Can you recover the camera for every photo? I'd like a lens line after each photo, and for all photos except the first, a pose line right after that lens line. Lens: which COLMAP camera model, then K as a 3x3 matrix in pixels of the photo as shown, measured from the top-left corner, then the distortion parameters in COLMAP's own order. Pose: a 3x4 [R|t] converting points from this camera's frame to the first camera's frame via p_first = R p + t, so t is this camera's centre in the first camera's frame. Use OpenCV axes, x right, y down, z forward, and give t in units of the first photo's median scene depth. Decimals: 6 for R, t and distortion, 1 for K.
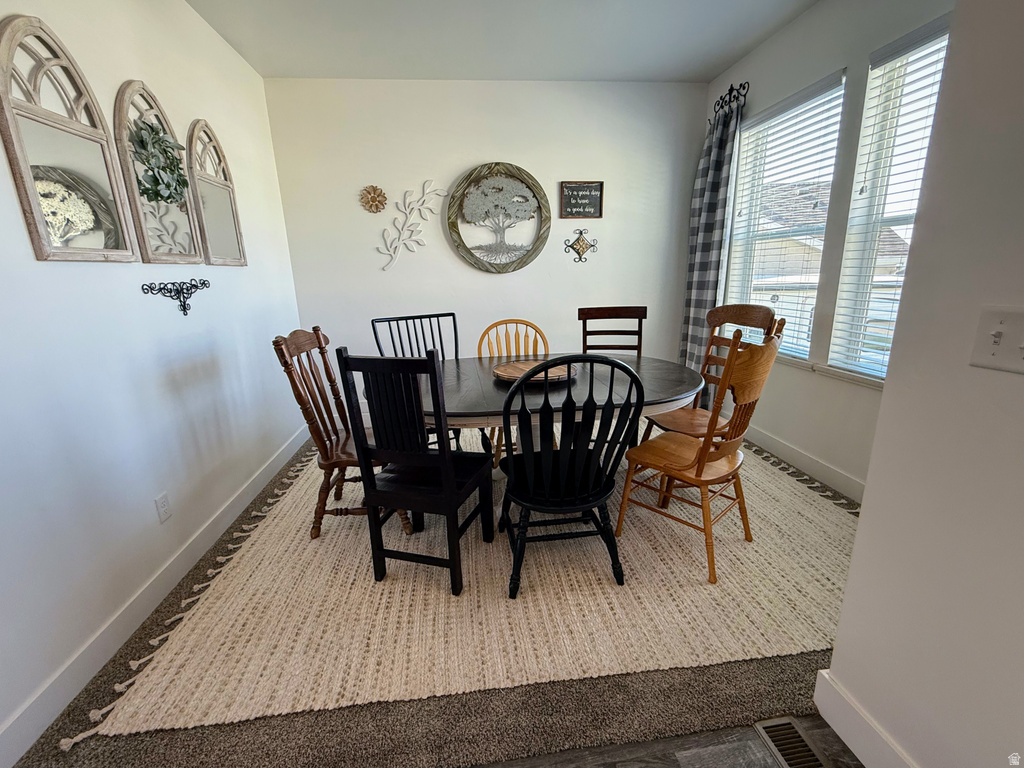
lens RADIAL K [[443.1, 0, 508.0], [0, 443.1, 385.3], [0, 0, 1]] dist [0.001773, 0.000934]
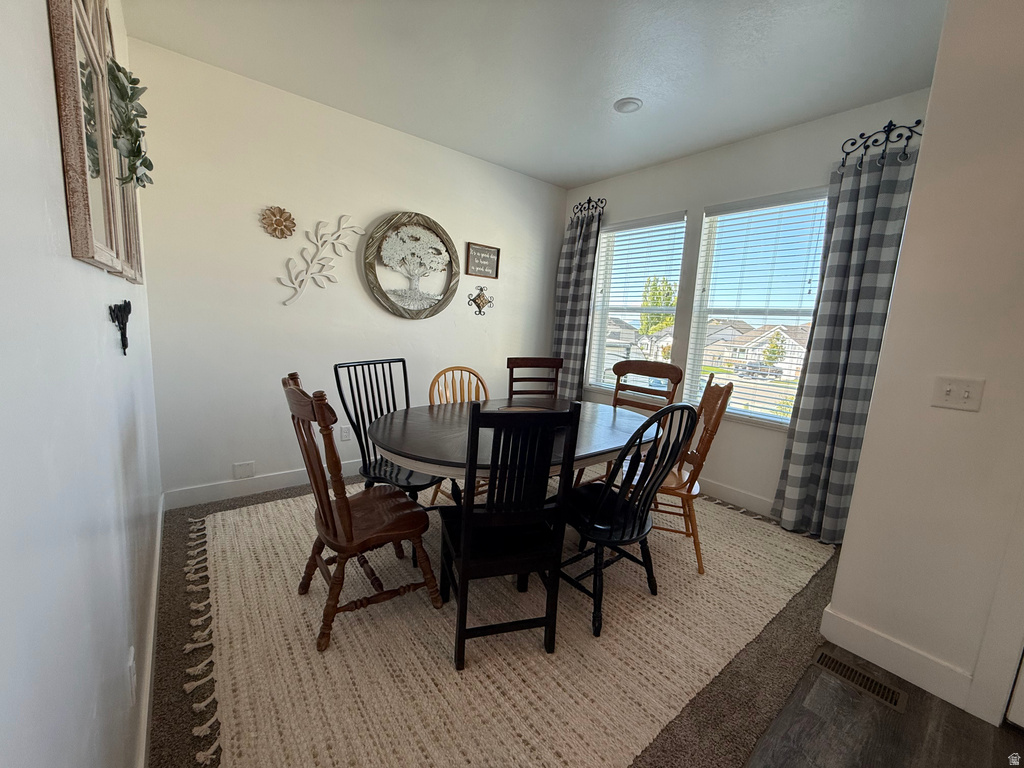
lens RADIAL K [[409.1, 0, 515.9], [0, 409.1, 385.8], [0, 0, 1]] dist [-0.000110, -0.000340]
pose [[0.842034, -0.005010, 0.539401, -0.353685], [0.053180, 0.995857, -0.073766, -0.025144], [-0.536796, 0.090799, 0.838812, 0.126414]]
